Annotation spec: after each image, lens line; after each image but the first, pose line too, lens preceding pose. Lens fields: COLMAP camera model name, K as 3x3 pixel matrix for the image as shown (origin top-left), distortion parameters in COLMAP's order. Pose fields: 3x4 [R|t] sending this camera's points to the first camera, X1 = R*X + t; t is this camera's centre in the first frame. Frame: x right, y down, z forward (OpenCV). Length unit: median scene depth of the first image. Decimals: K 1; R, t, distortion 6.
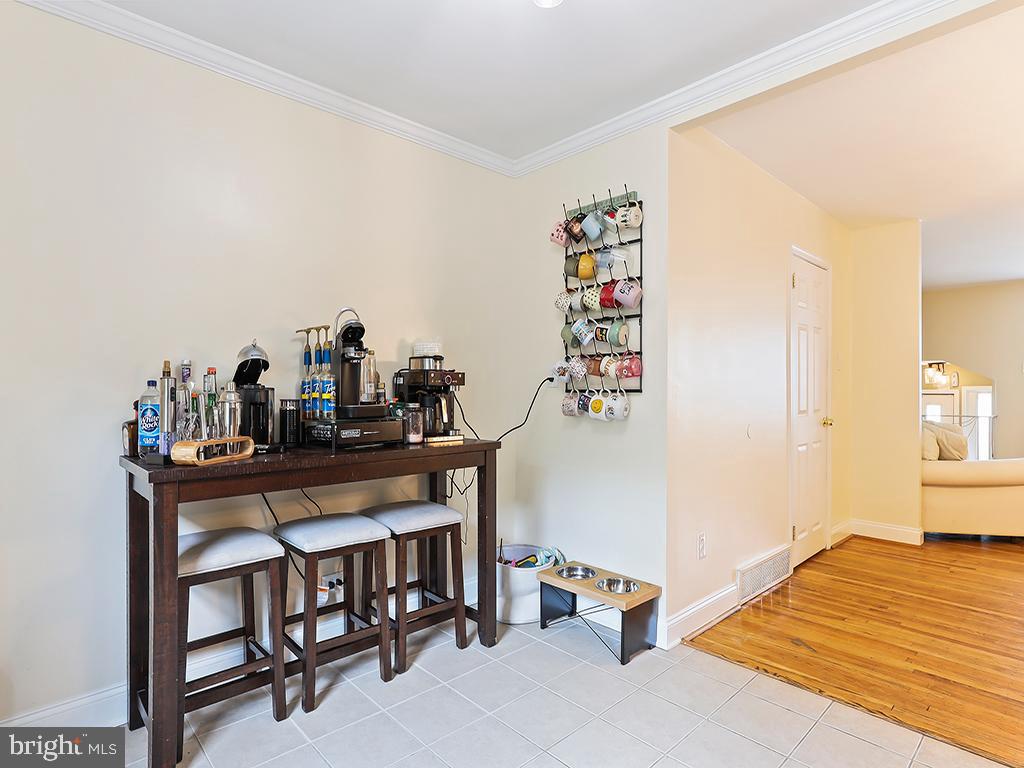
lens RADIAL K [[547.9, 0, 512.0], [0, 547.9, 384.0], [0, 0, 1]] dist [0.000213, 0.000264]
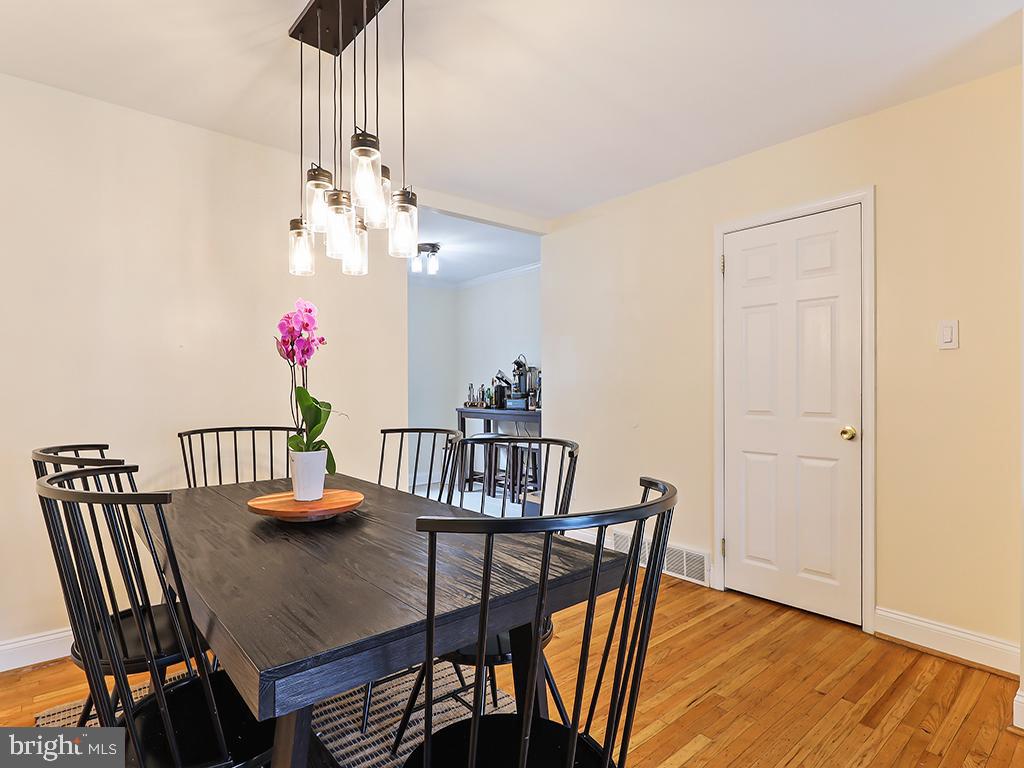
lens RADIAL K [[547.9, 0, 512.0], [0, 547.9, 384.0], [0, 0, 1]] dist [0.000213, 0.000264]
pose [[-0.041920, -0.005931, -0.999103, 1.455333], [0.012720, 0.999898, -0.006469, 0.008652], [0.999040, -0.012980, -0.041840, 0.716299]]
